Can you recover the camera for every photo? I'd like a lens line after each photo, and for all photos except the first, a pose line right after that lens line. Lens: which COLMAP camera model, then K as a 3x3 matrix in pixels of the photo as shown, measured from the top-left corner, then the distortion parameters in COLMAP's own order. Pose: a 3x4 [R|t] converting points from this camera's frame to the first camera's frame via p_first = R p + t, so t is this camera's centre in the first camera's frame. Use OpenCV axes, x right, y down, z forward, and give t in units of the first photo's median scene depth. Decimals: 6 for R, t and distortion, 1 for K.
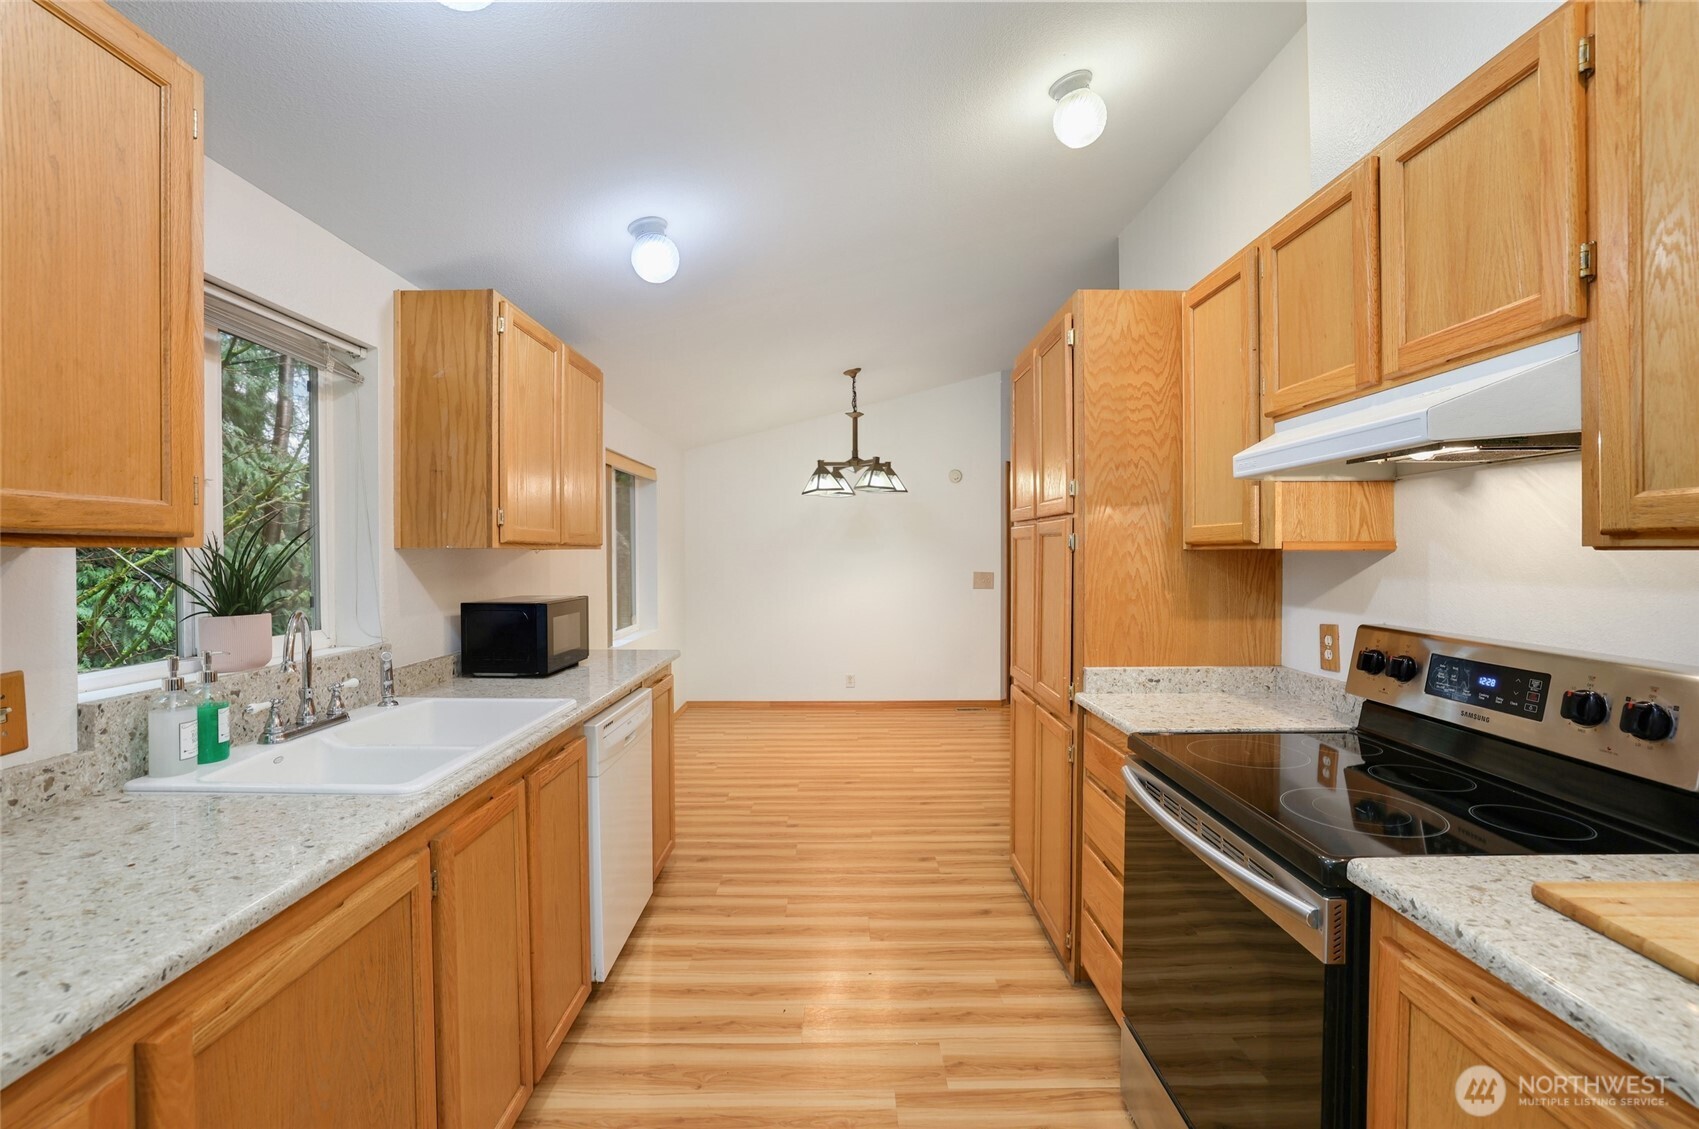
lens RADIAL K [[741.7, 0, 849.5], [0, 741.7, 564.5], [0, 0, 1]] dist [-0.047373, 0.017233]
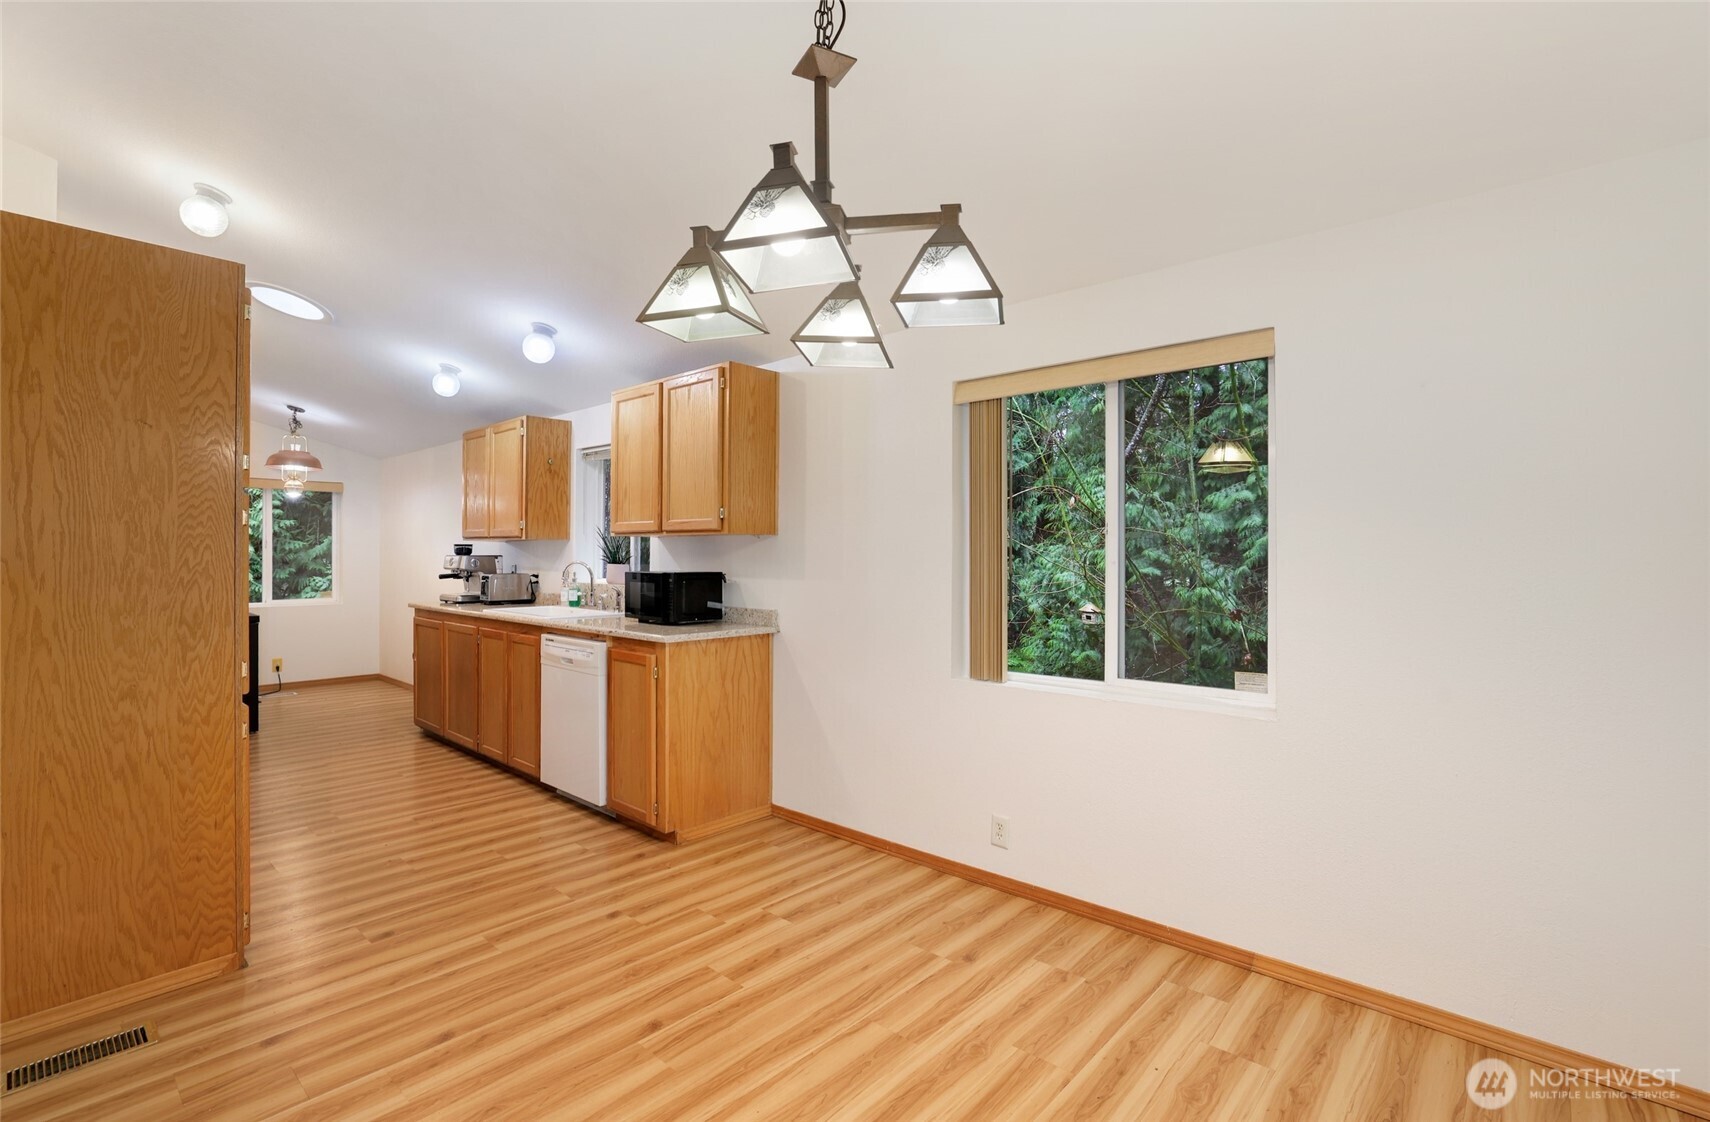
lens RADIAL K [[790.3, 0, 861.4], [0, 790.3, 550.8], [0, 0, 1]] dist [-0.043497, 0.000212]
pose [[-0.674361, -0.005148, -0.738384, 0.311734], [-0.014769, 0.999870, 0.006517, -0.004996], [0.738254, 0.015300, -0.674349, 1.643787]]
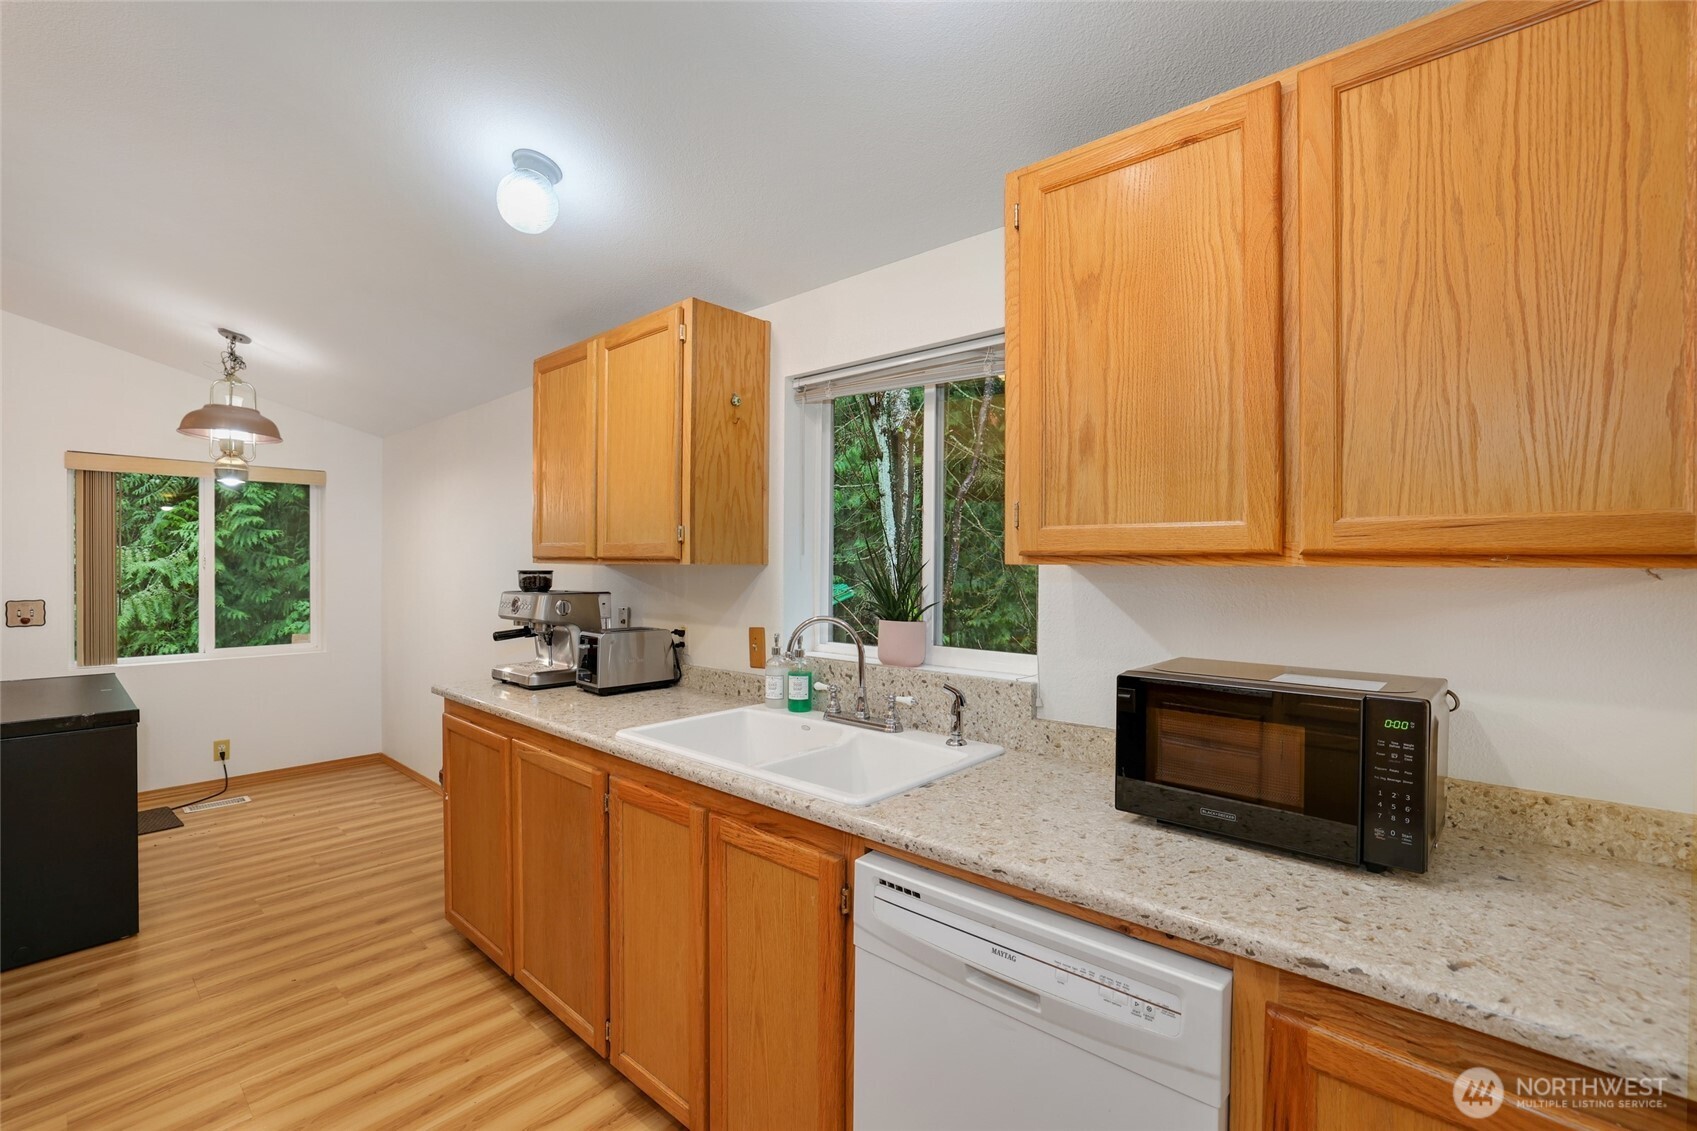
lens RADIAL K [[740.8, 0, 848.5], [0, 740.8, 565.5], [0, 0, 1]] dist [-0.047373, 0.017233]
pose [[-0.670596, -0.001672, -0.741821, 0.053286], [-0.016879, 0.999773, 0.013004, -0.016847], [0.741630, 0.021242, -0.670472, 0.780938]]
